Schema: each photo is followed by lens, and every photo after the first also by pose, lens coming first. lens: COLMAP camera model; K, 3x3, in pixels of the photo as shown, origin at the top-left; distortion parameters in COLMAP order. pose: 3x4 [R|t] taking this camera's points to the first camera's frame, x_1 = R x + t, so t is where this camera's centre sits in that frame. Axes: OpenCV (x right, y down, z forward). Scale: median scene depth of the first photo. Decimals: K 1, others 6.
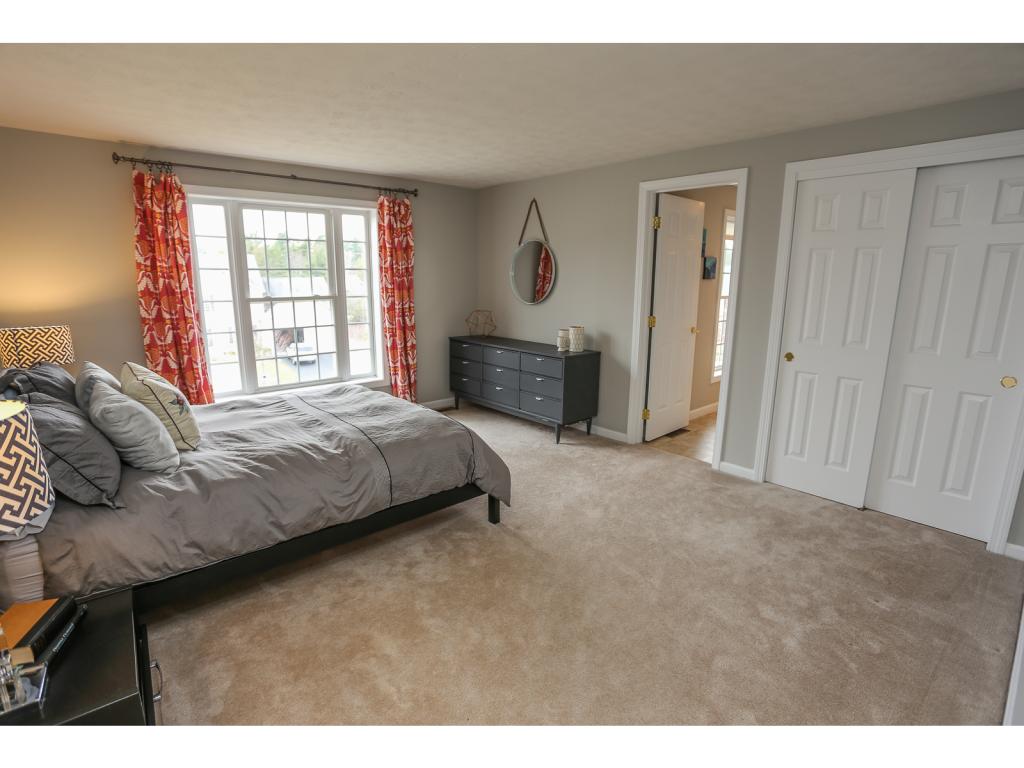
lens RADIAL K [[519.5, 0, 507.3], [0, 519.5, 383.1], [0, 0, 1]] dist [0.002065, 0.001093]
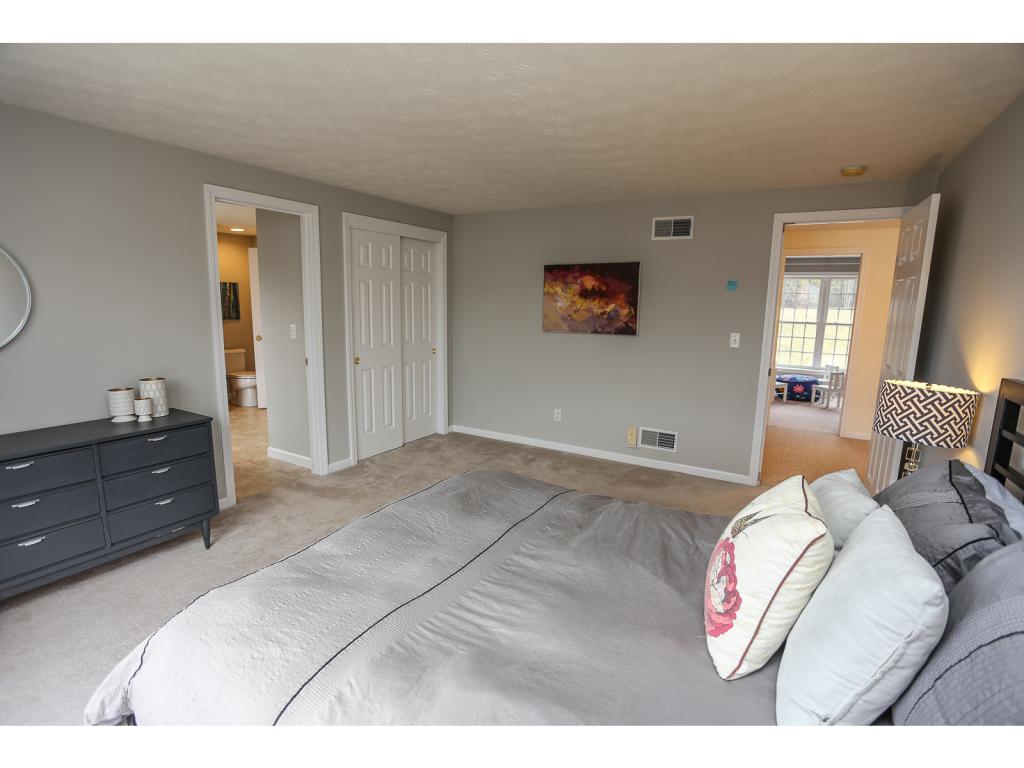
lens RADIAL K [[519.5, 0, 507.3], [0, 519.5, 383.1], [0, 0, 1]] dist [0.002065, 0.001093]
pose [[-0.276971, -0.166861, 0.946279, -2.202014], [0.183961, 0.957382, 0.222663, -0.597252], [-0.943104, 0.235750, -0.234471, 2.644120]]
